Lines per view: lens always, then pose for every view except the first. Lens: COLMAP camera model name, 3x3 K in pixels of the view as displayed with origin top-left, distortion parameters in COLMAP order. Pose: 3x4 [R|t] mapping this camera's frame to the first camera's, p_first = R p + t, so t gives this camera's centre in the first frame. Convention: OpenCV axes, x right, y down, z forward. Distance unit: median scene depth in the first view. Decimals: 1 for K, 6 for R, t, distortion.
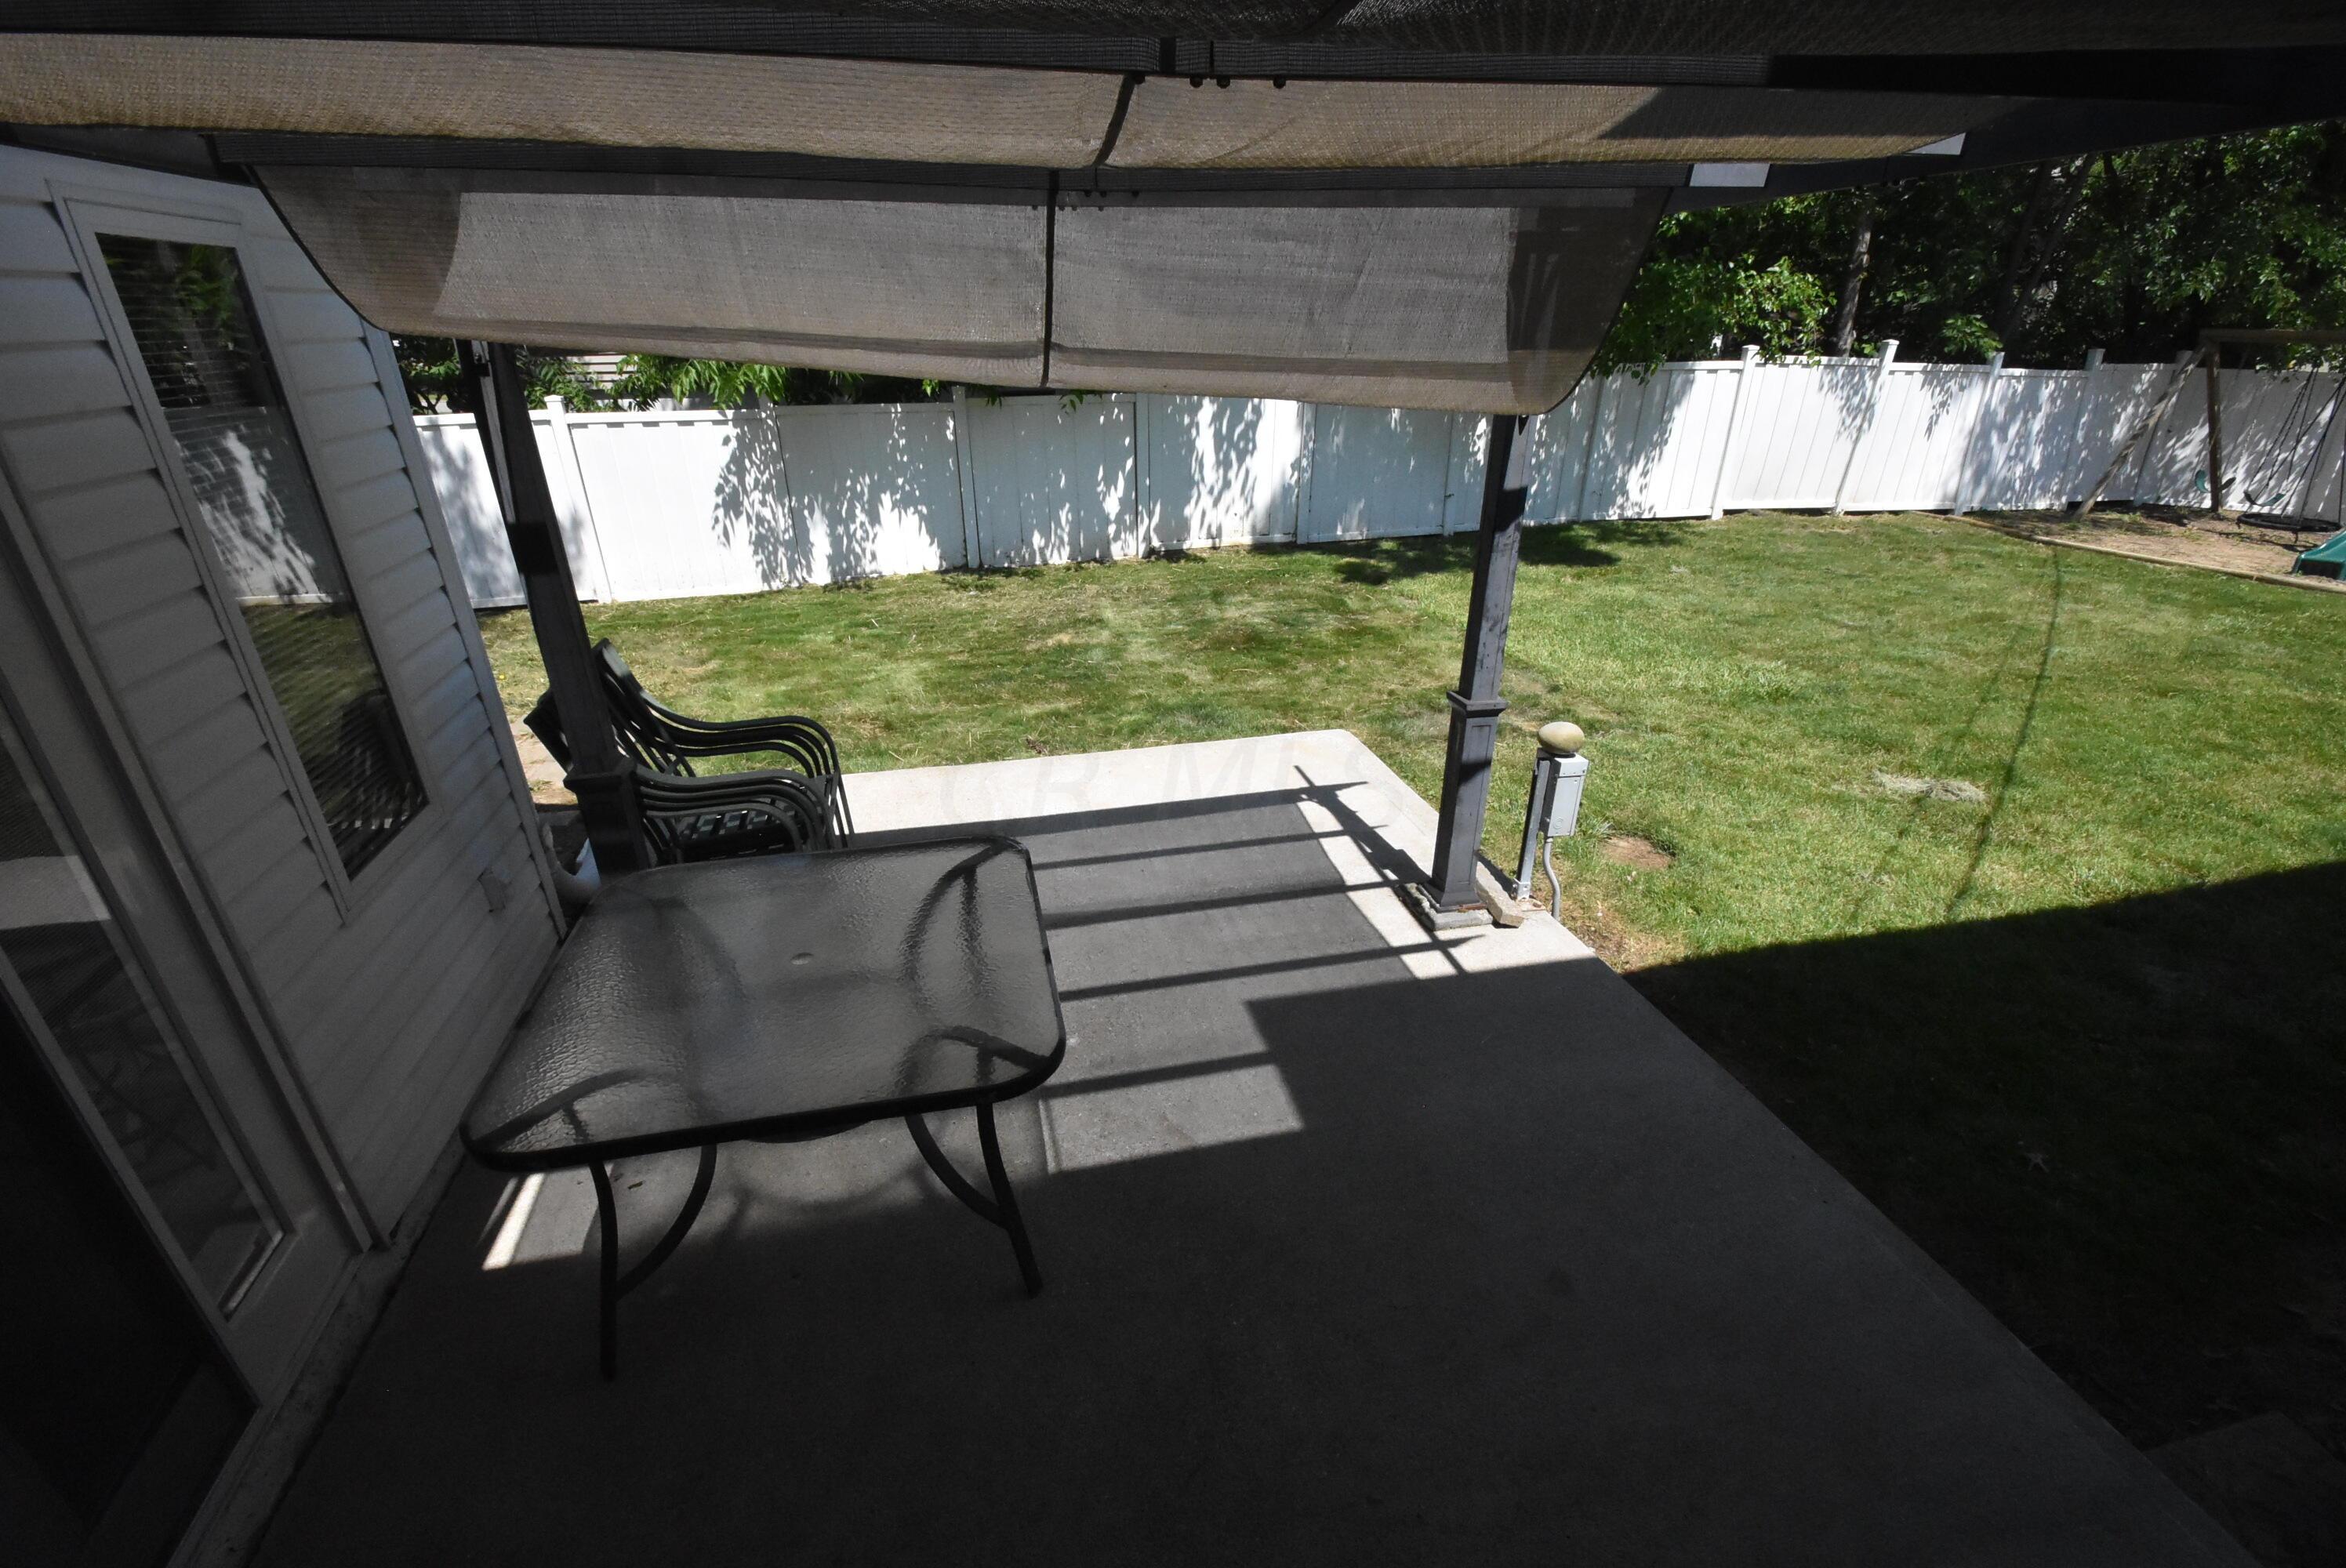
lens RADIAL K [[1033.7, 0, 1169.0], [0, 1033.7, 817.2], [0, 0, 1]] dist [0.017909, -0.017247]
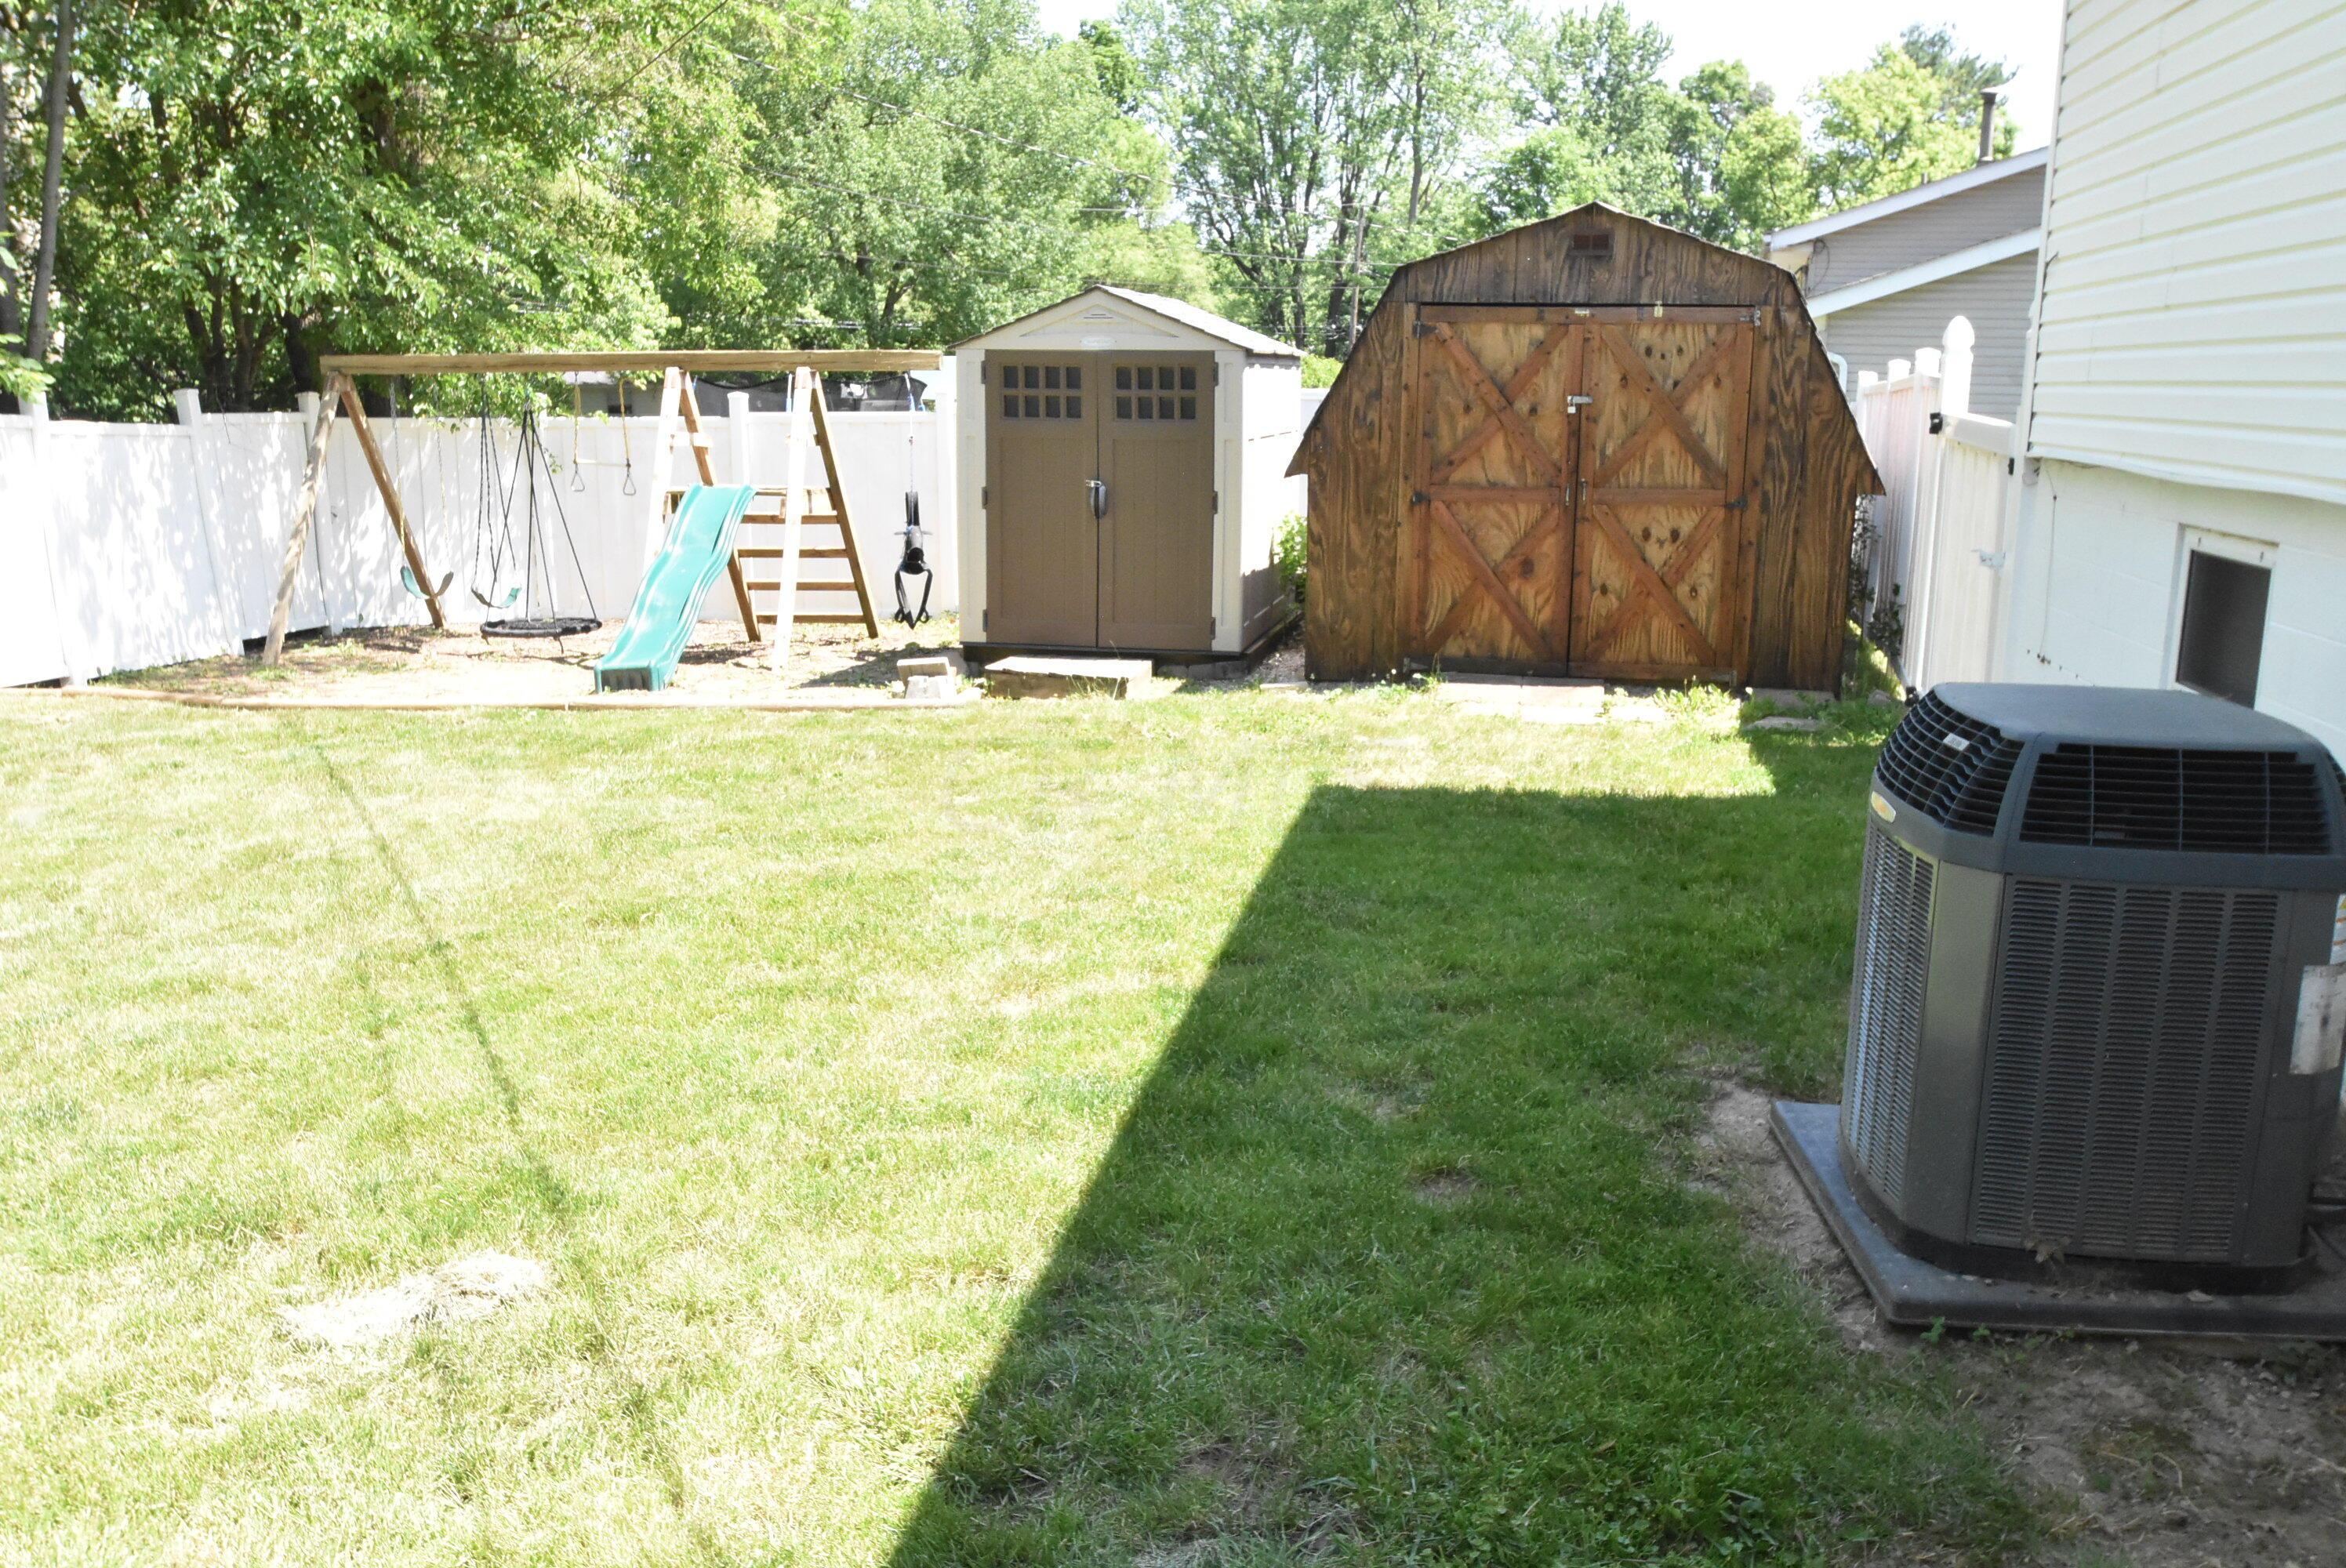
lens RADIAL K [[1948.8, 0, 1173.0], [0, 1948.8, 784.0], [0, 0, 1]] dist [-0.011369, -0.013634]
pose [[0.387972, -0.169293, 0.905990, 0.163886], [0.389883, 0.920850, 0.005110, -0.072573], [-0.835146, 0.351247, 0.423269, 0.292919]]
